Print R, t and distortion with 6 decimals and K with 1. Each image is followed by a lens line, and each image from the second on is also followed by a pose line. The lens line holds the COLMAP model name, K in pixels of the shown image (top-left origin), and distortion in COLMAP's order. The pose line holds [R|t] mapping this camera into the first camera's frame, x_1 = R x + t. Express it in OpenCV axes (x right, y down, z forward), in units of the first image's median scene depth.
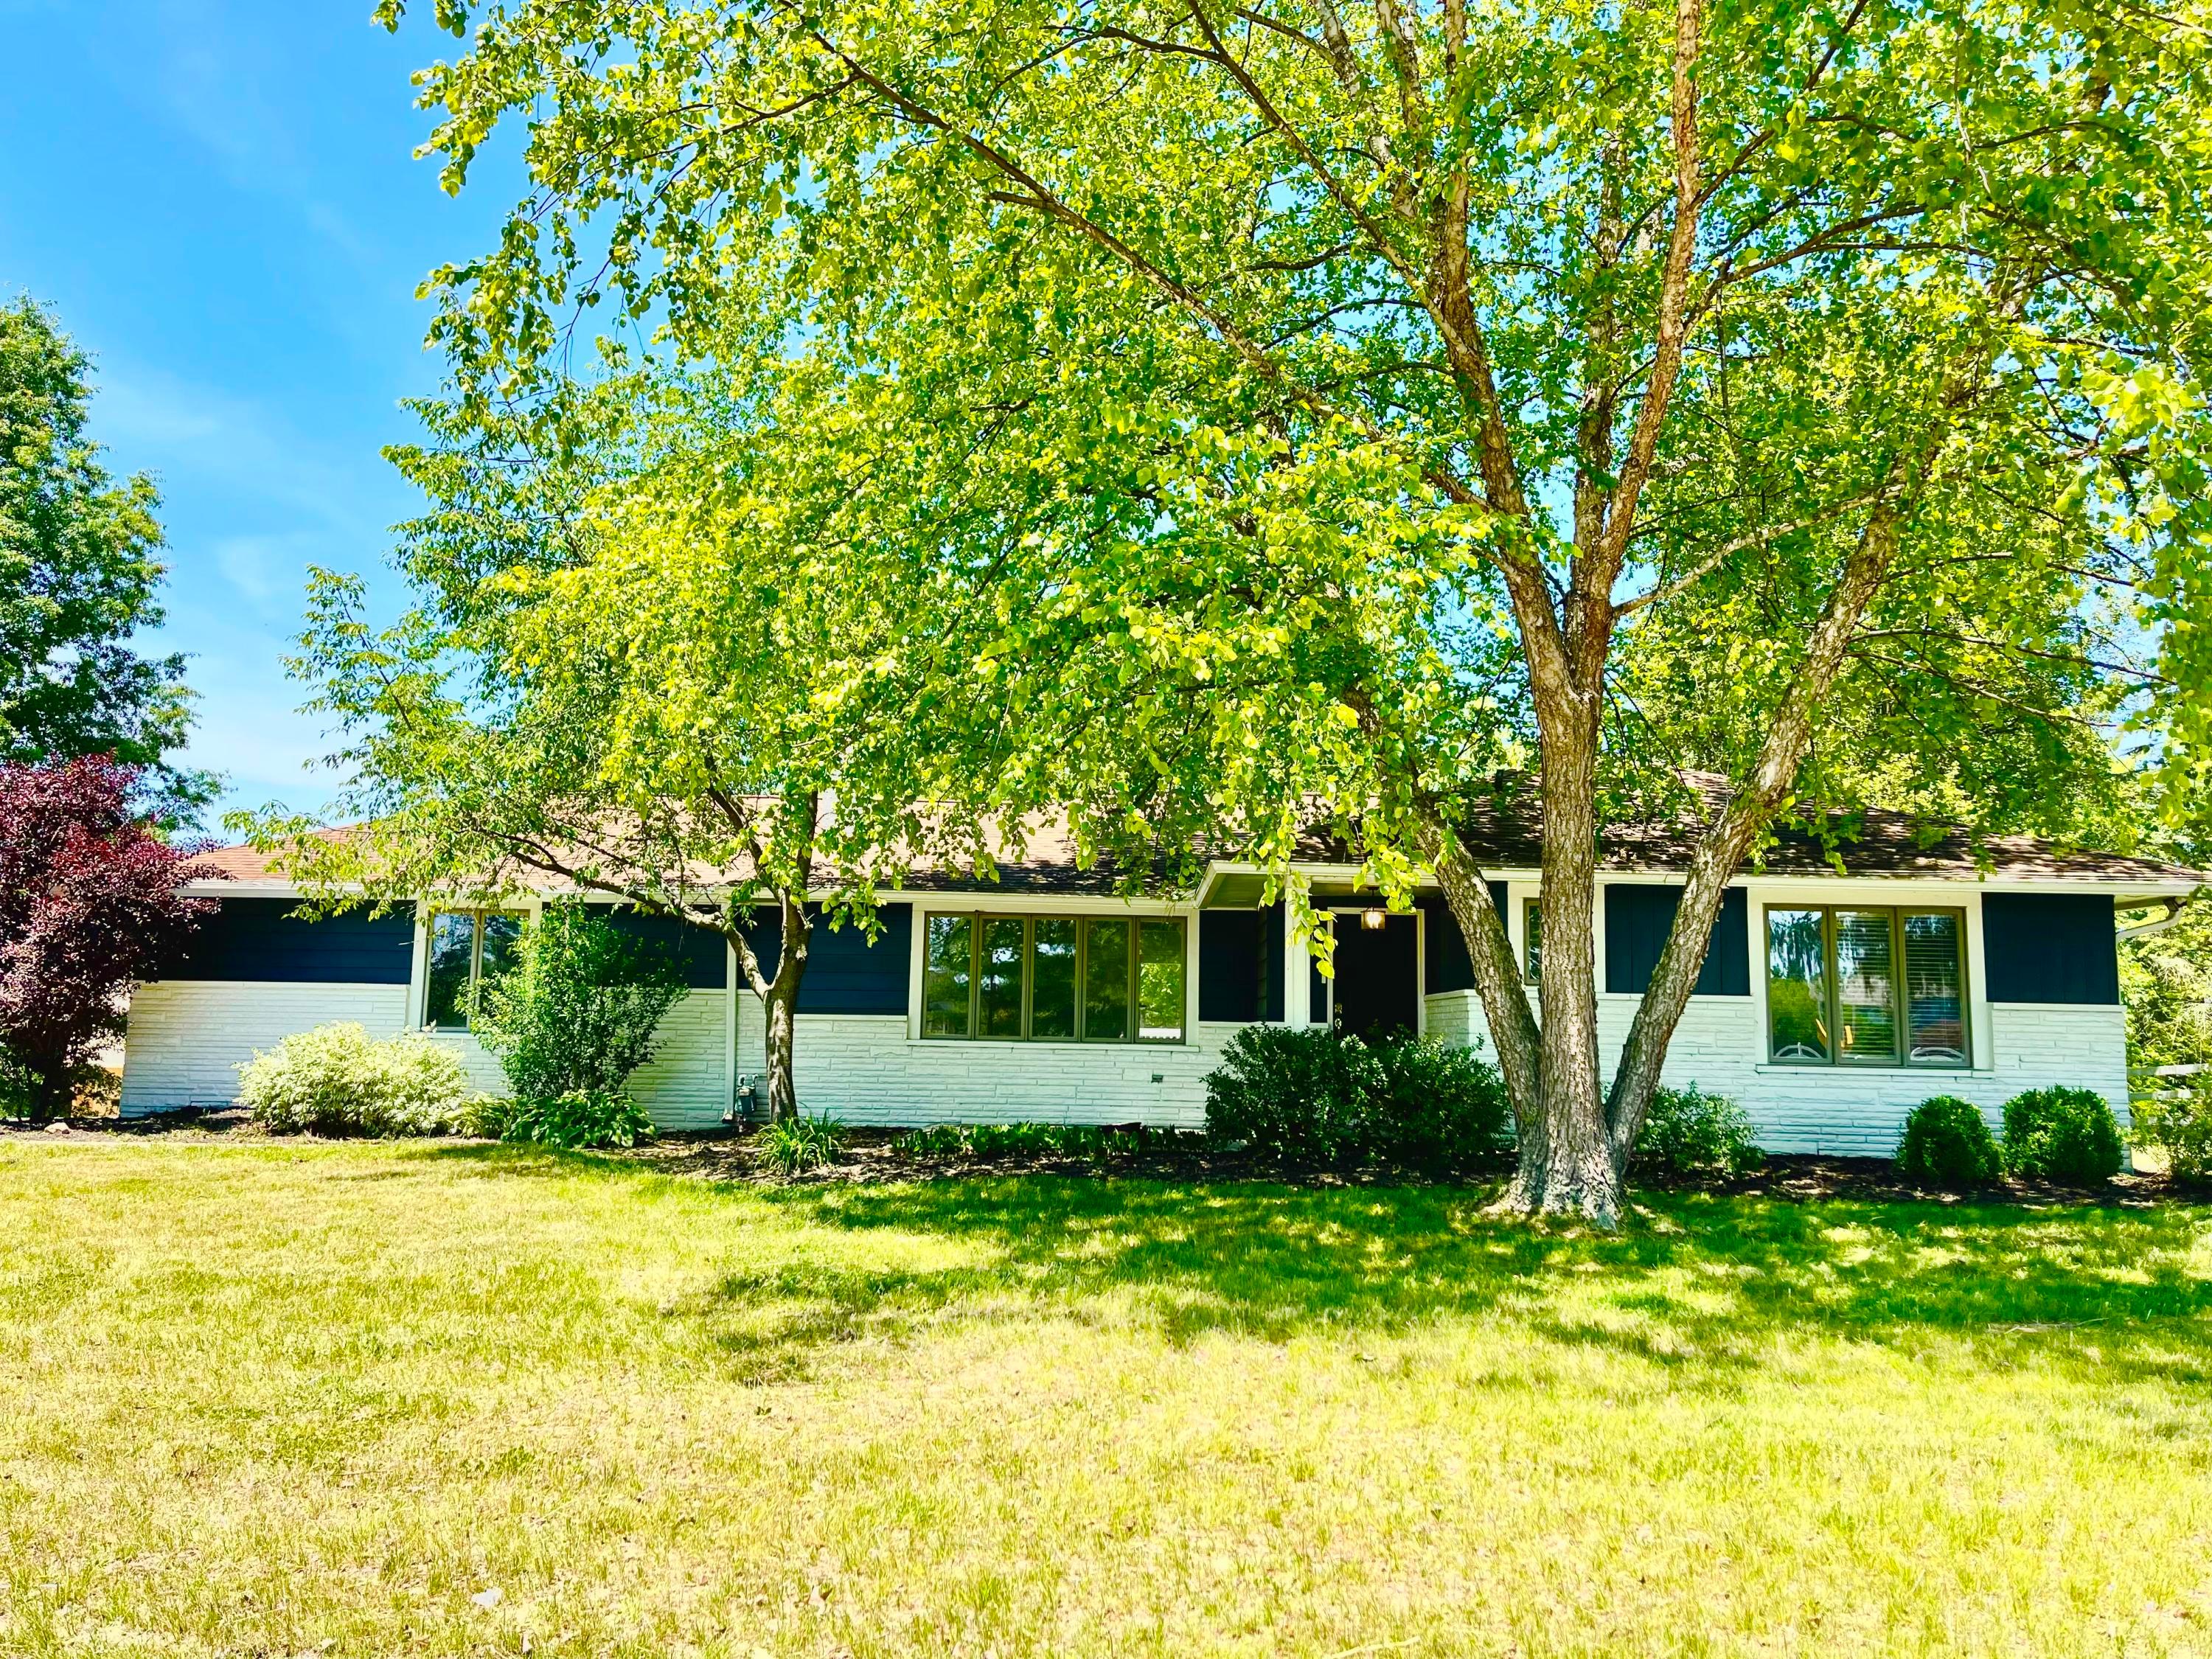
lens RADIAL K [[1682.3, 0, 1106.0], [0, 1682.3, 829.5], [0, 0, 1]] dist [0.072543, -0.094078]
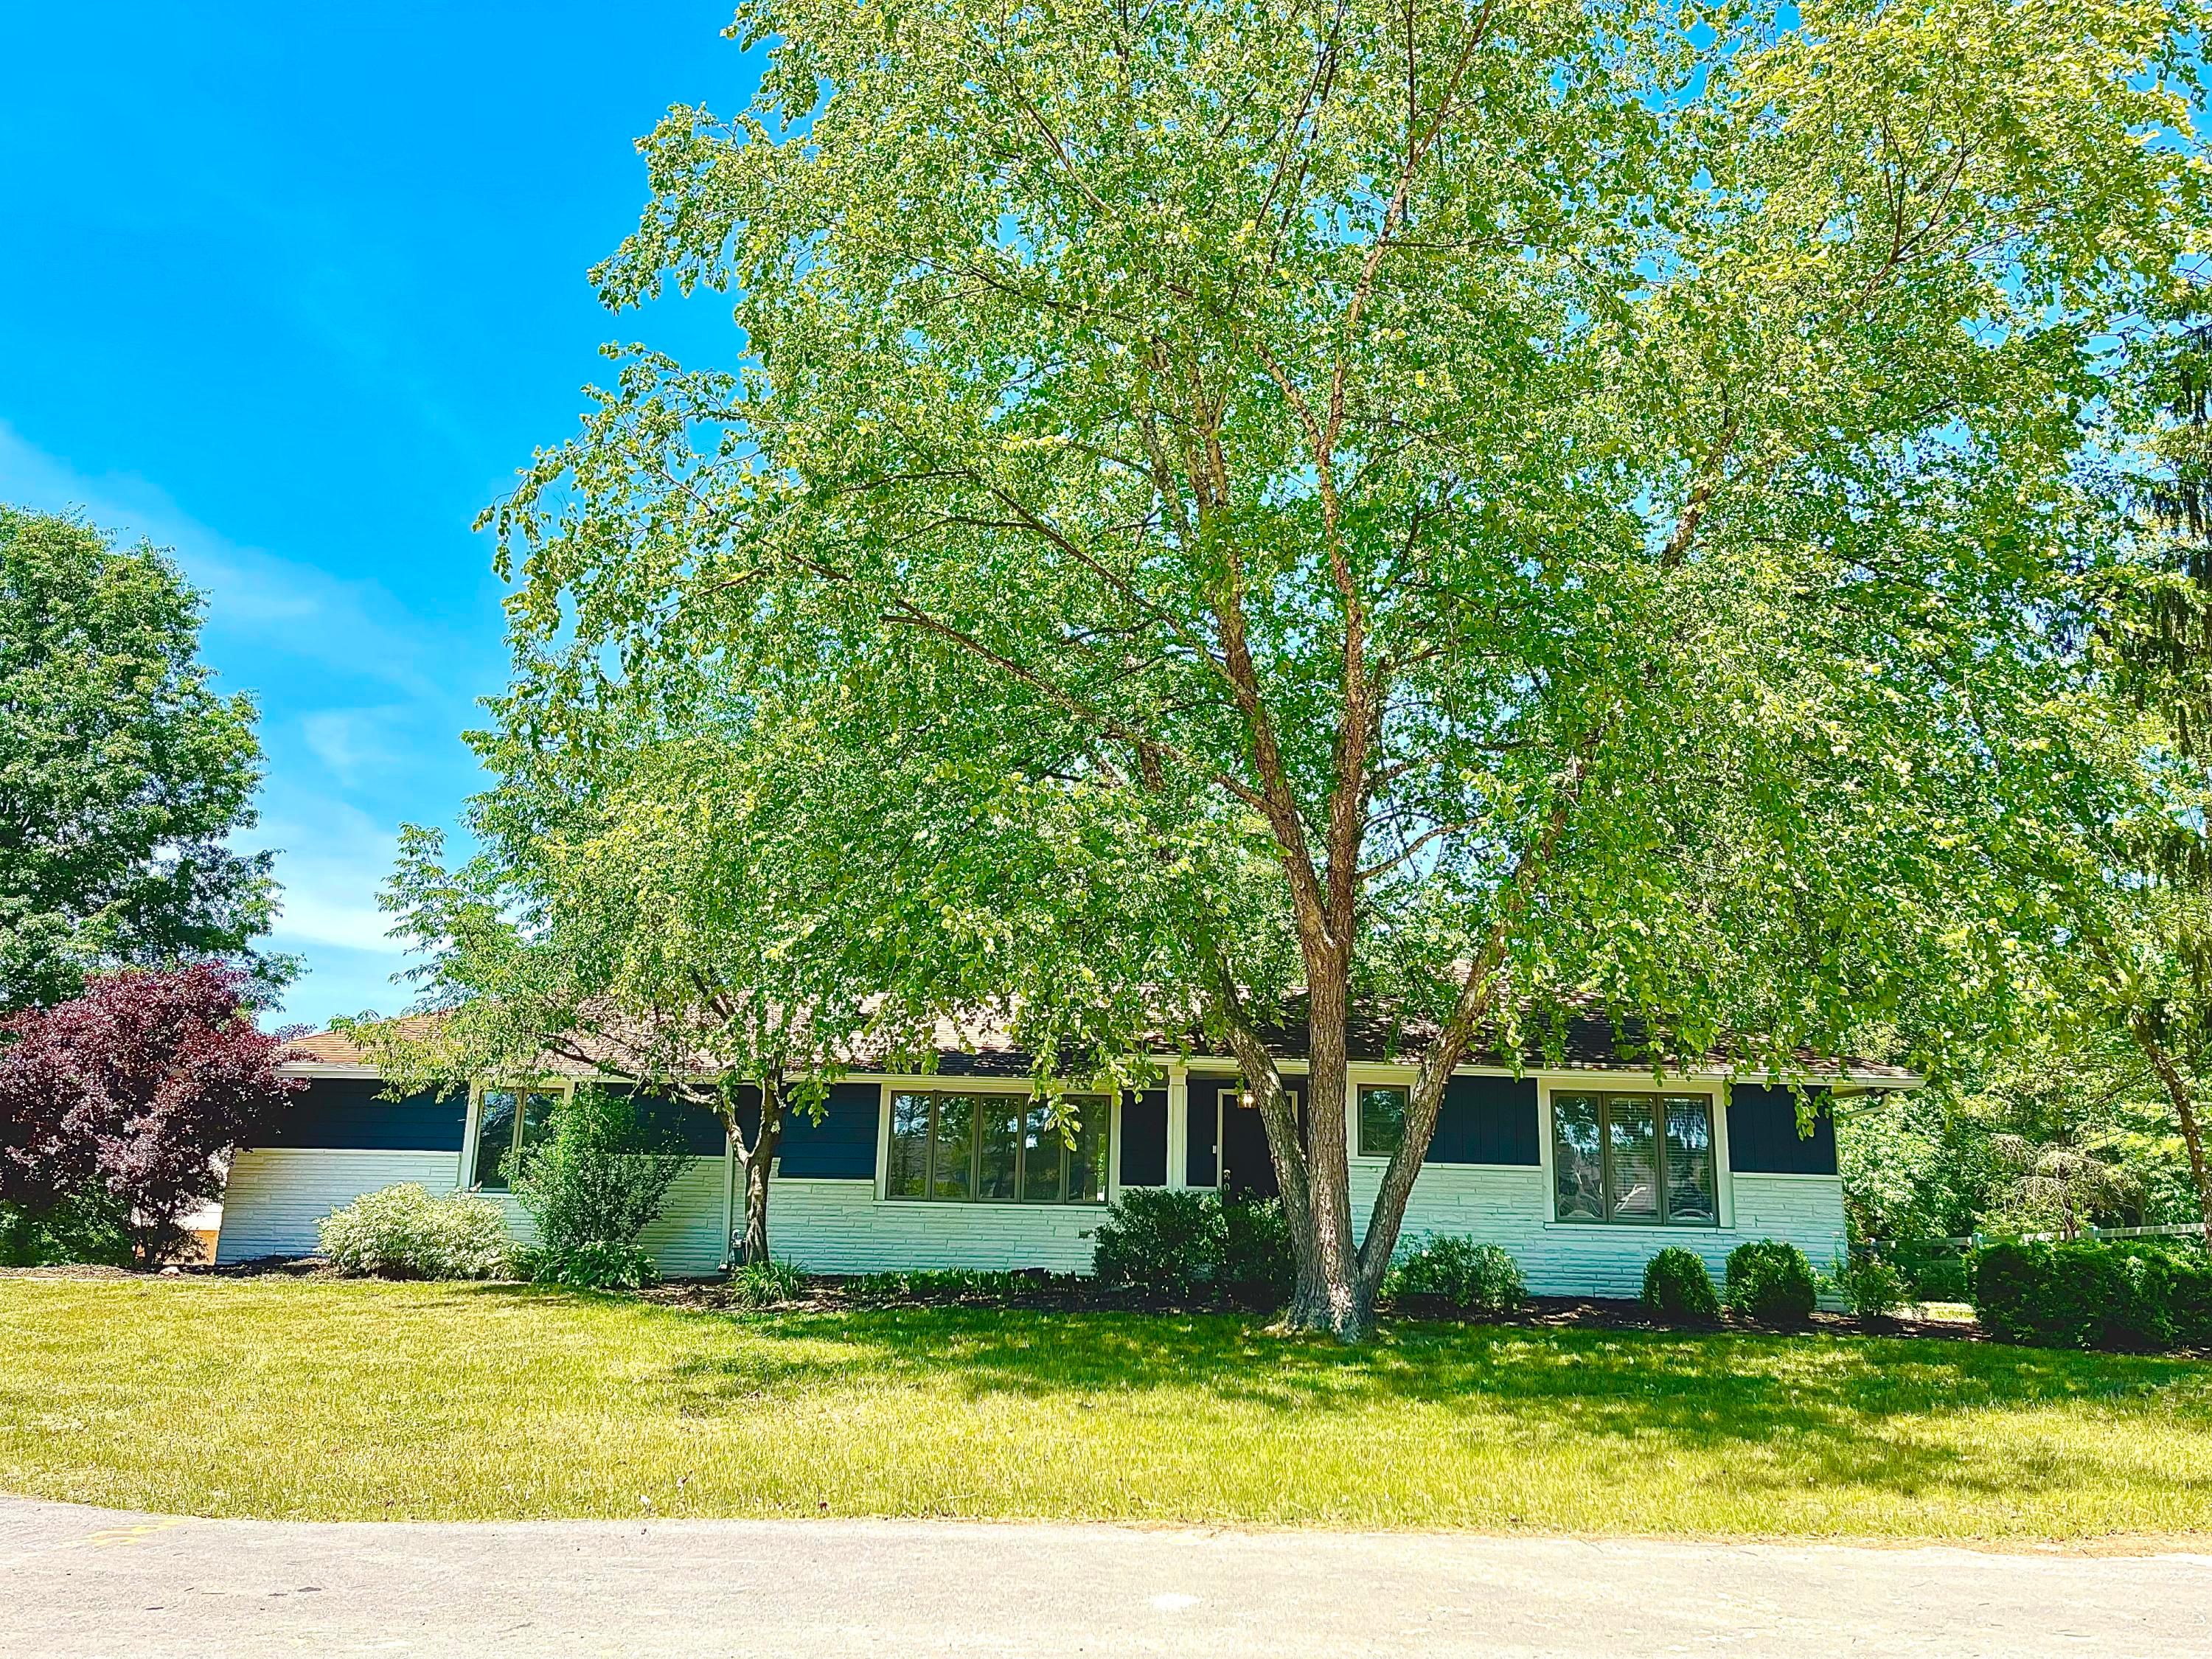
lens RADIAL K [[1672.4, 0, 1106.0], [0, 1672.4, 829.5], [0, 0, 1]] dist [0.033539, 0.002423]
pose [[0.999713, -0.000136, -0.023953, 0.081934], [-0.002206, 0.995213, -0.097709, -0.022266], [0.023852, 0.097734, 0.994927, -0.217117]]
